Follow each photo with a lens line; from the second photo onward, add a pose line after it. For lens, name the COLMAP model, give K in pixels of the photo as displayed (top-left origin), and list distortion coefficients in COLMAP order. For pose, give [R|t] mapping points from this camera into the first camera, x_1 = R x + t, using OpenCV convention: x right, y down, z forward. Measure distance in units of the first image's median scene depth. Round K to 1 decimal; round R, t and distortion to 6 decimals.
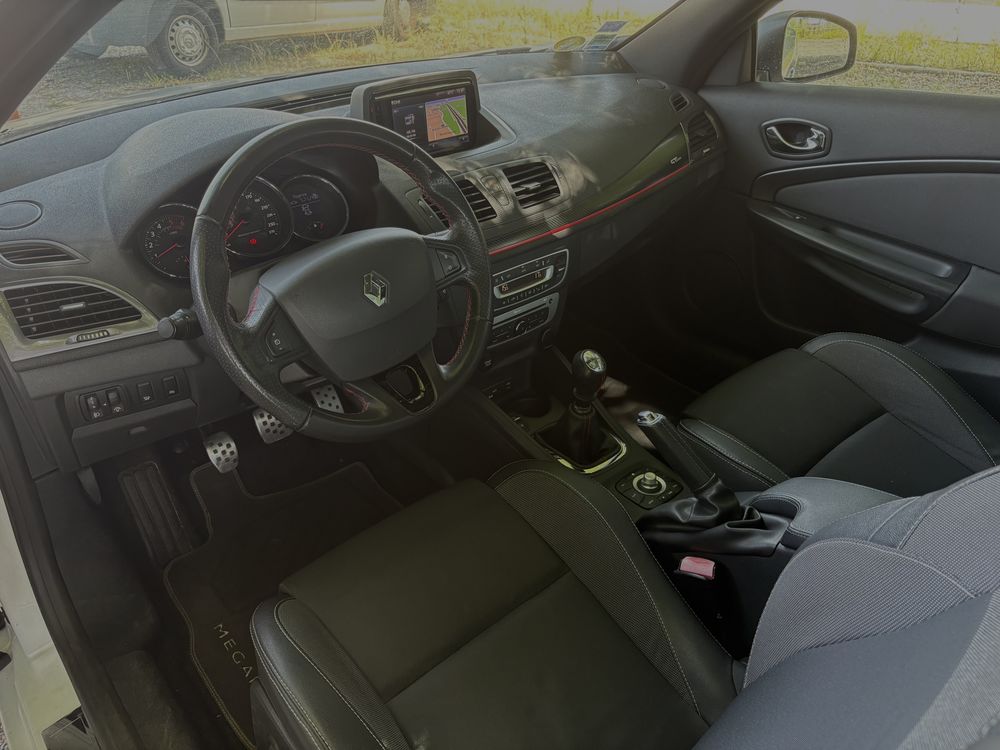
lens RADIAL K [[750.9, 0, 500.0], [0, 750.9, 375.0], [0, 0, 1]] dist [0.084607, -0.097905]
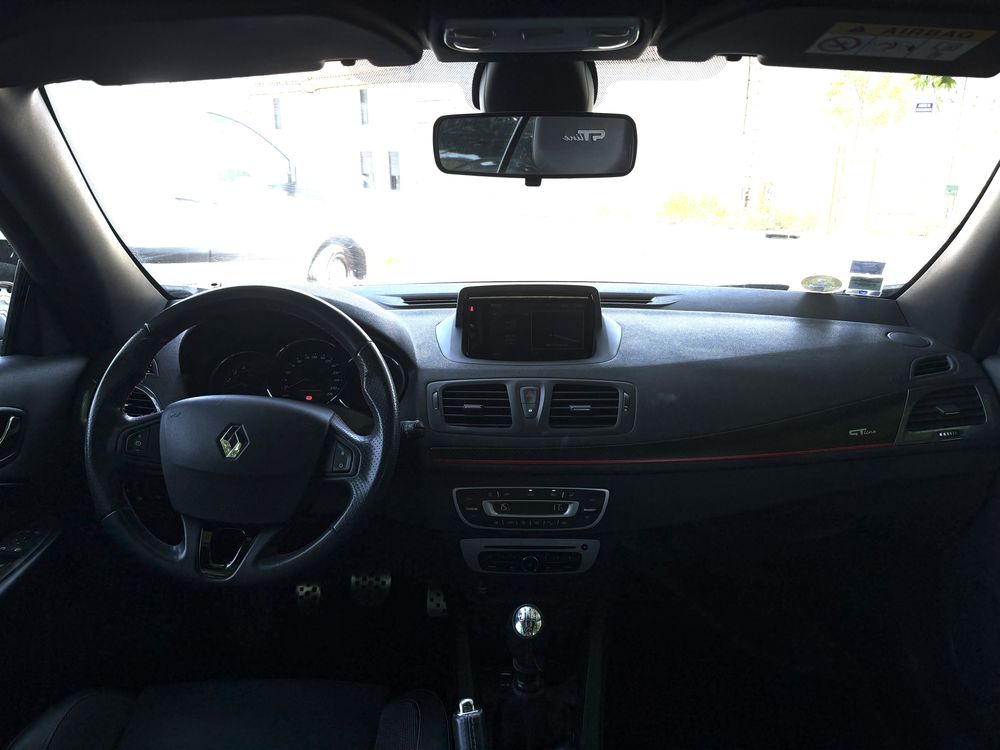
lens RADIAL K [[750.9, 0, 500.0], [0, 750.9, 375.0], [0, 0, 1]] dist [0.084607, -0.097905]
pose [[0.733508, 0.159501, -0.660700, 0.528157], [-0.357485, 0.917293, -0.175434, -0.096900], [0.578074, 0.364873, 0.729862, 0.293740]]
